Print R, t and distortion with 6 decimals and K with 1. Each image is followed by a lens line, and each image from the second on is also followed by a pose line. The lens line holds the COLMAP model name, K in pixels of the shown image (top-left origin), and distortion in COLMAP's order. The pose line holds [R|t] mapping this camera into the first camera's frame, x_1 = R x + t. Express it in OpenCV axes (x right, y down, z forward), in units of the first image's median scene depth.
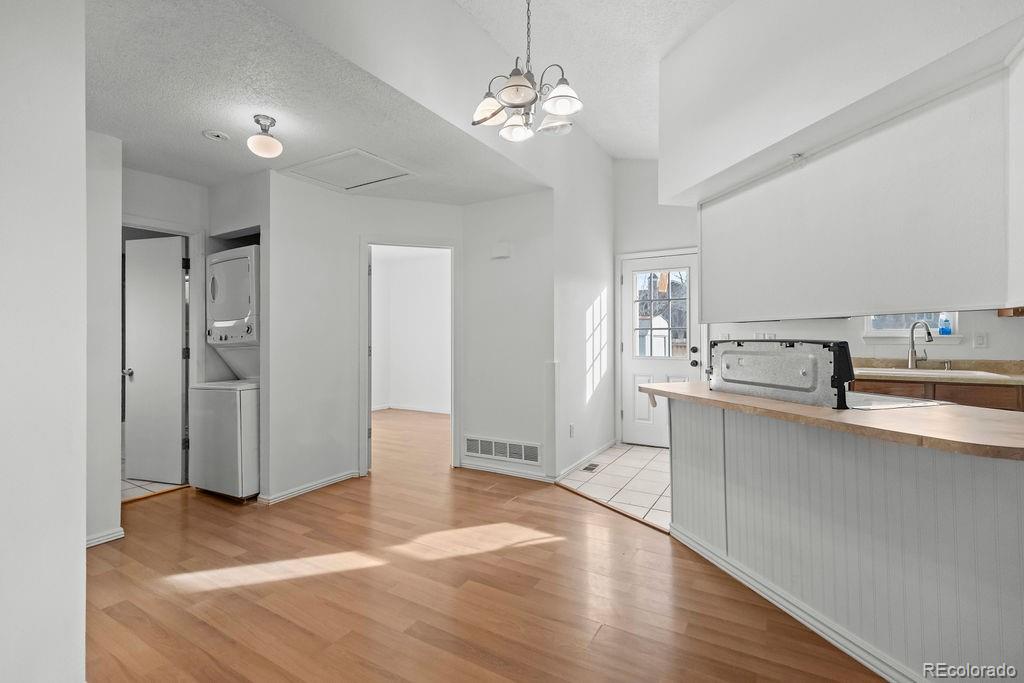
lens RADIAL K [[465.2, 0, 511.3], [0, 465.2, 336.0], [0, 0, 1]] dist [0.006985, -0.000065]
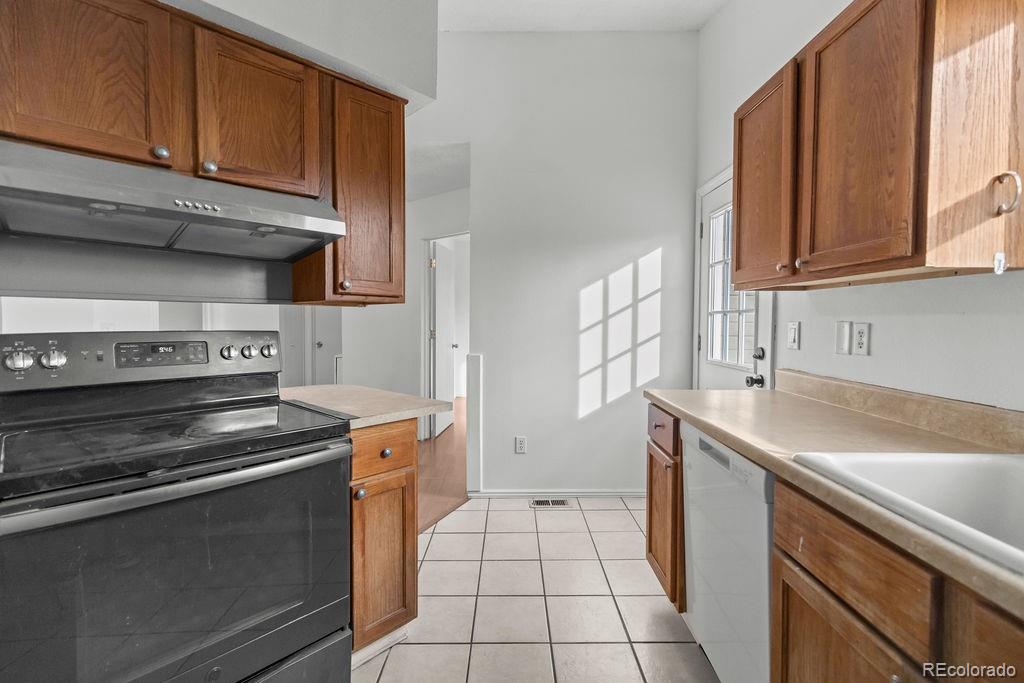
lens RADIAL K [[454.1, 0, 512.5], [0, 454.1, 332.8], [0, 0, 1]] dist [0.001198, -0.000086]
pose [[0.506927, 0.027699, -0.861544, 0.853345], [-0.006180, 0.999575, 0.028500, -0.006186], [0.861967, -0.009123, 0.506882, 0.664318]]
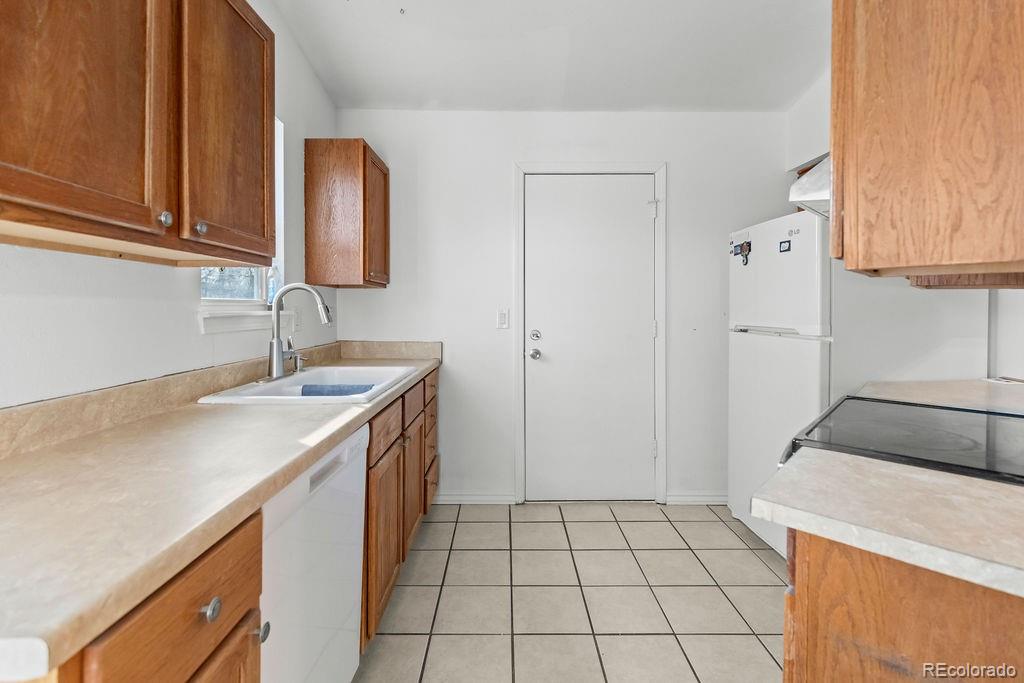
lens RADIAL K [[468.1, 0, 515.0], [0, 468.1, 309.8], [0, 0, 1]] dist [0.000738, -0.000127]
pose [[-0.523888, -0.002734, 0.851782, 0.289050], [-0.001420, 0.999996, 0.002336, -0.005114], [-0.851786, 0.000014, -0.523890, 1.053383]]
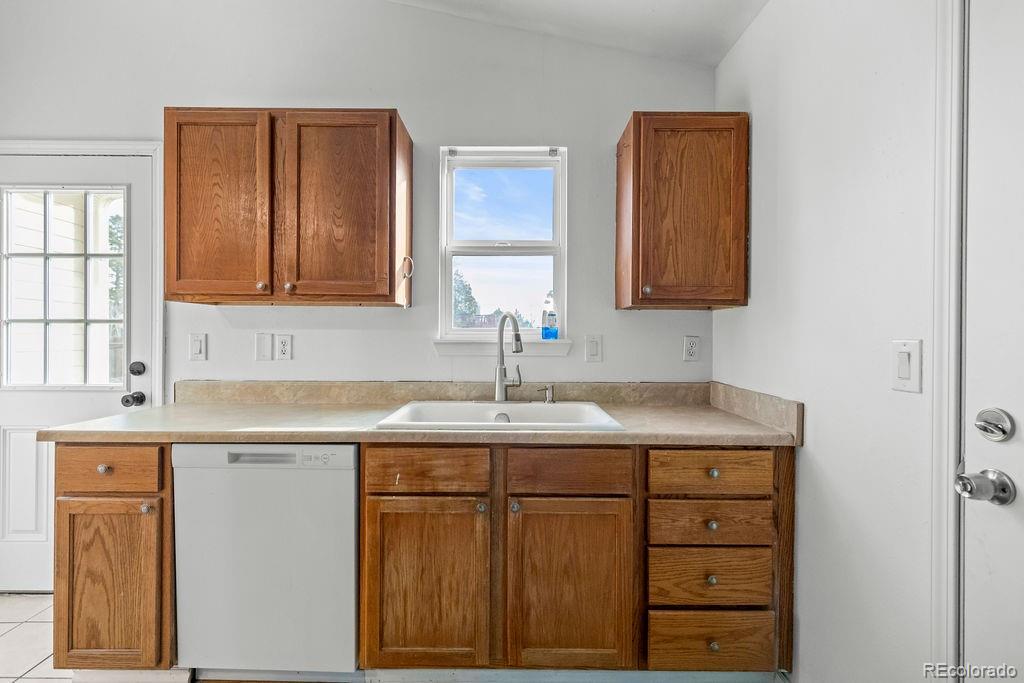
lens RADIAL K [[458.1, 0, 511.2], [0, 458.1, 336.9], [0, 0, 1]] dist [0.009775, -0.000103]
pose [[0.857972, 0.005138, 0.513672, 0.598462], [-0.006719, 0.999977, 0.001221, -0.005324], [-0.513653, -0.004499, 0.857986, 0.542347]]
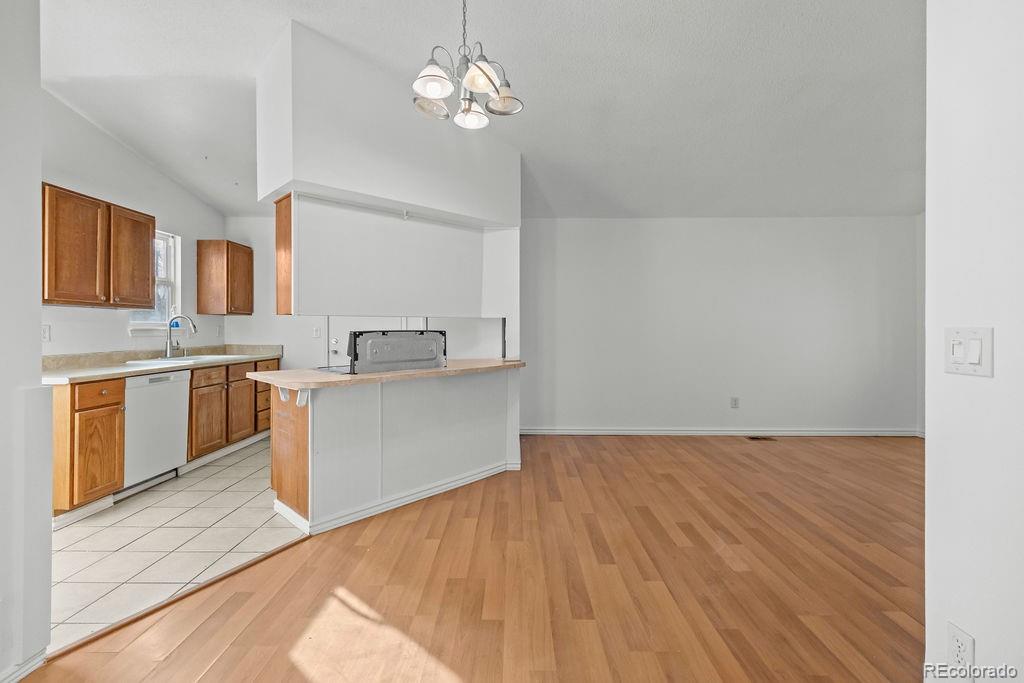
lens RADIAL K [[462.3, 0, 509.8], [0, 462.3, 326.4], [0, 0, 1]] dist [0.010339, -0.000095]
pose [[-0.510587, 0.006252, 0.859804, -0.525513], [0.000292, 0.999975, -0.007098, 0.003673], [-0.859826, -0.003373, -0.510576, 0.873161]]
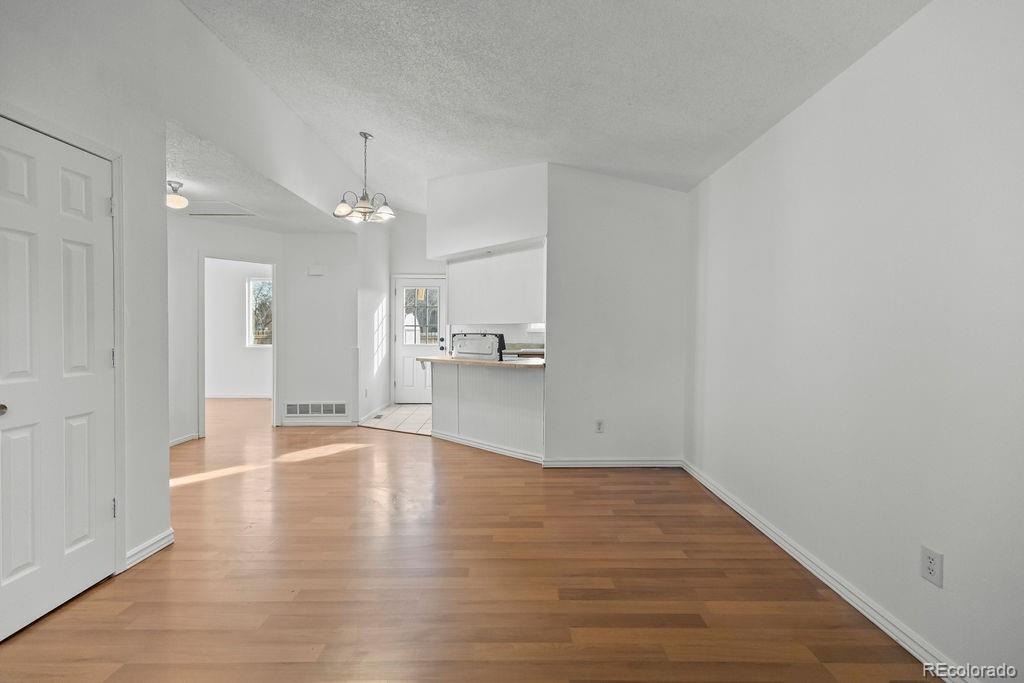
lens RADIAL K [[458.1, 0, 511.2], [0, 458.1, 336.9], [0, 0, 1]] dist [0.009775, -0.000103]
pose [[0.858504, 0.000541, 0.512806, -0.257997], [-0.008700, 0.999871, 0.013510, -0.003455], [-0.512733, -0.016060, 0.858398, -0.579375]]
